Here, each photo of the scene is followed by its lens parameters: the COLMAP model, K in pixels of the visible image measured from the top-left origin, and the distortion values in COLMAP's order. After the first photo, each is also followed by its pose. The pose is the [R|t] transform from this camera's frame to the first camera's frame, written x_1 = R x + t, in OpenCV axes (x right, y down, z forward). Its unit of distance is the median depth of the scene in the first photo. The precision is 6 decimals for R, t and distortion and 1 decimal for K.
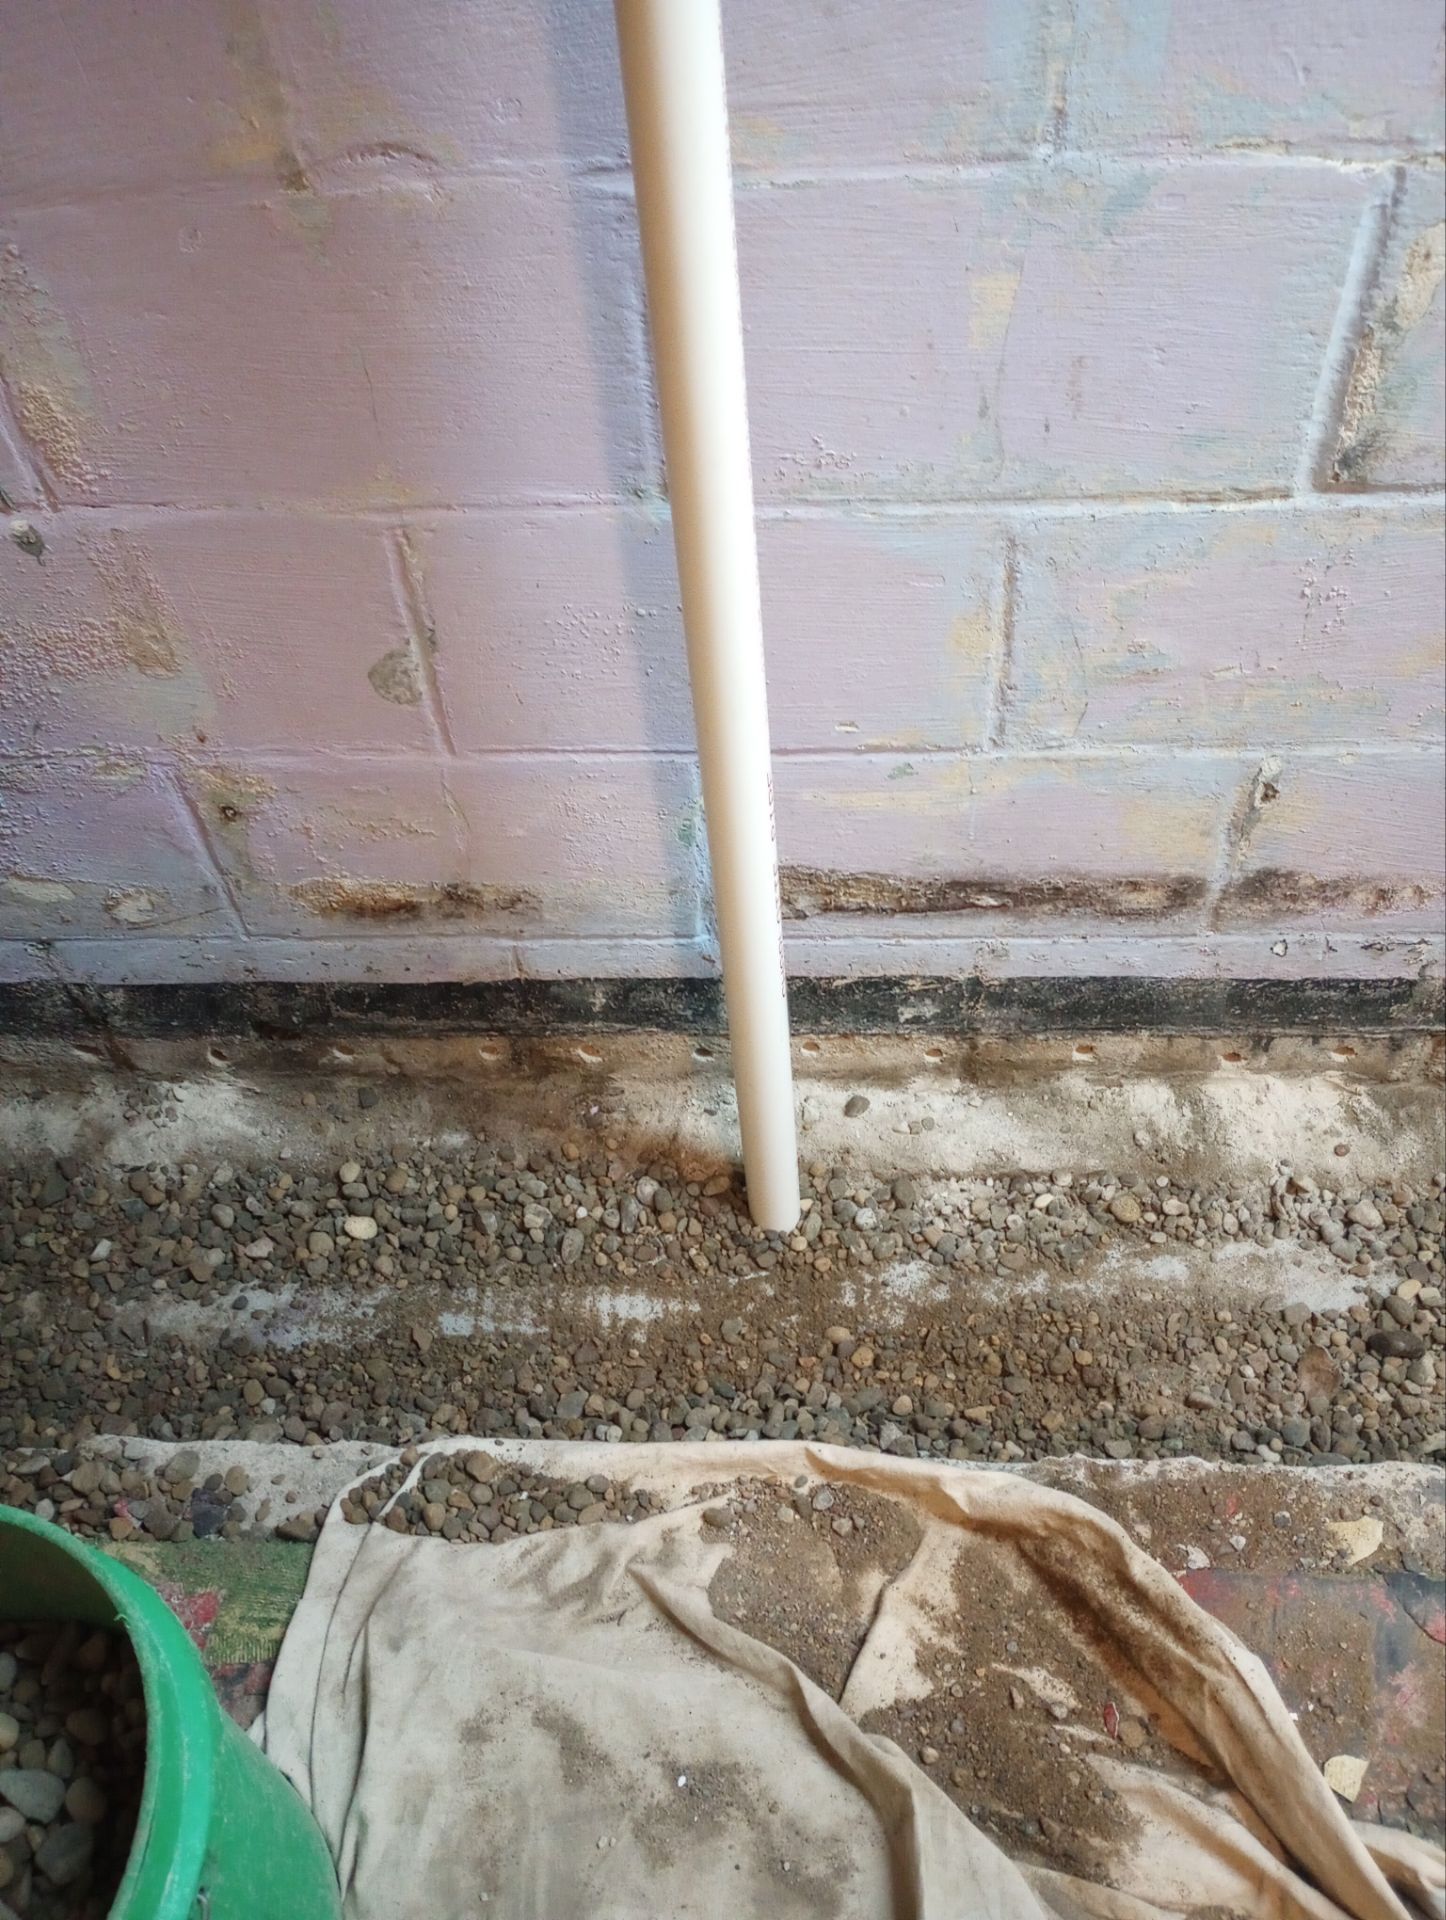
lens RADIAL K [[1580.3, 0, 723.0], [0, 1580.3, 960.0], [0, 0, 1]] dist [0.056247, -0.080239]
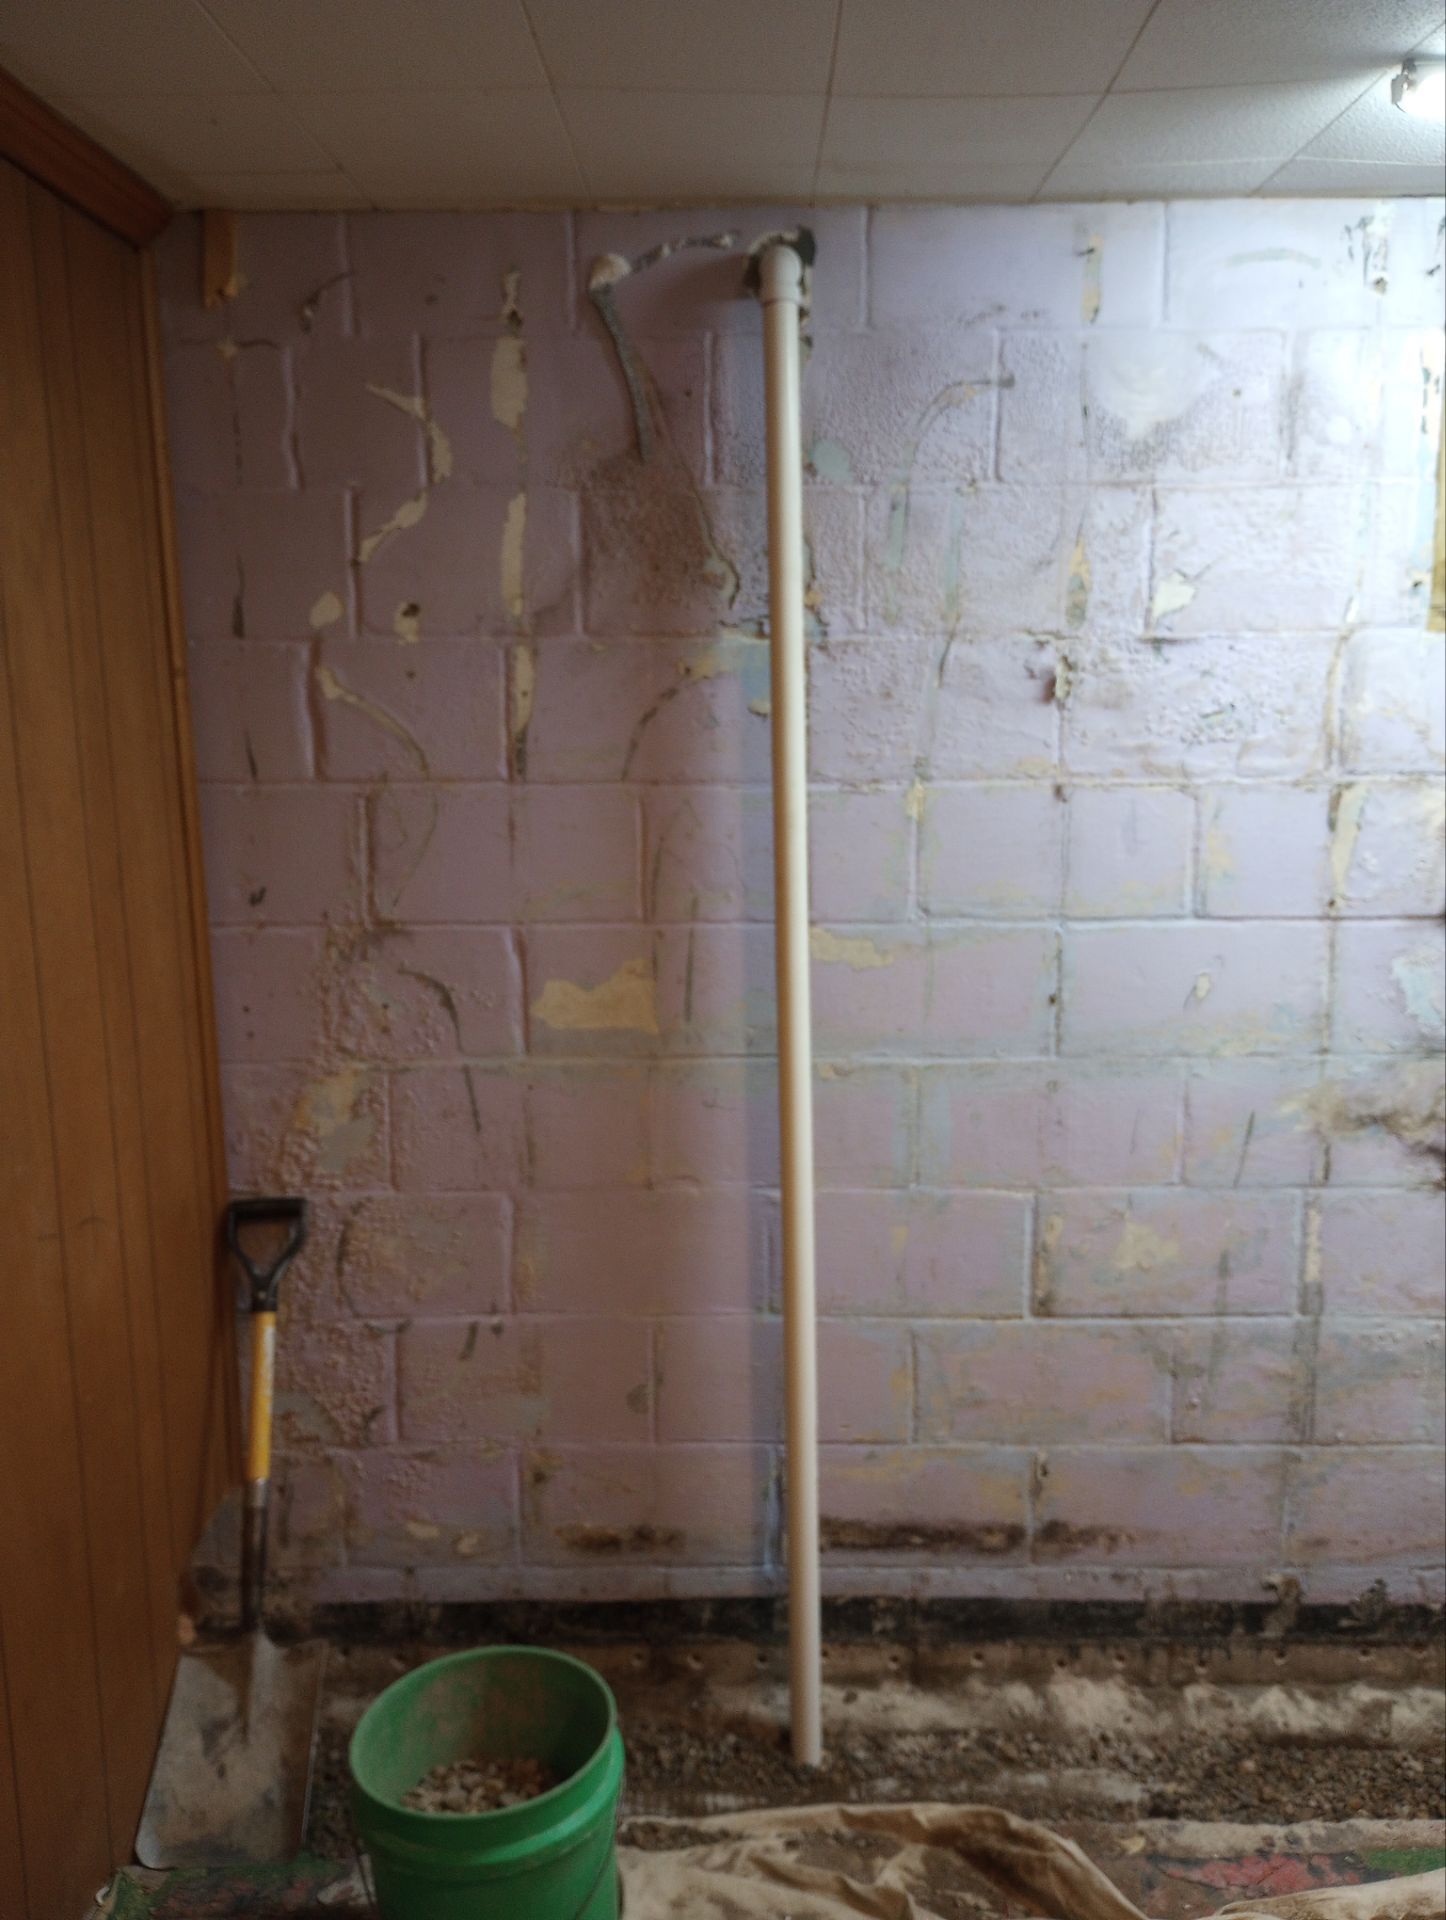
lens RADIAL K [[1580.3, 0, 723.0], [0, 1580.3, 960.0], [0, 0, 1]] dist [0.056247, -0.080239]
pose [[0.998312, 0.042328, 0.039774, -0.169418], [-0.007674, 0.774897, -0.632040, 0.611976], [-0.057574, 0.630668, 0.773914, -0.900942]]
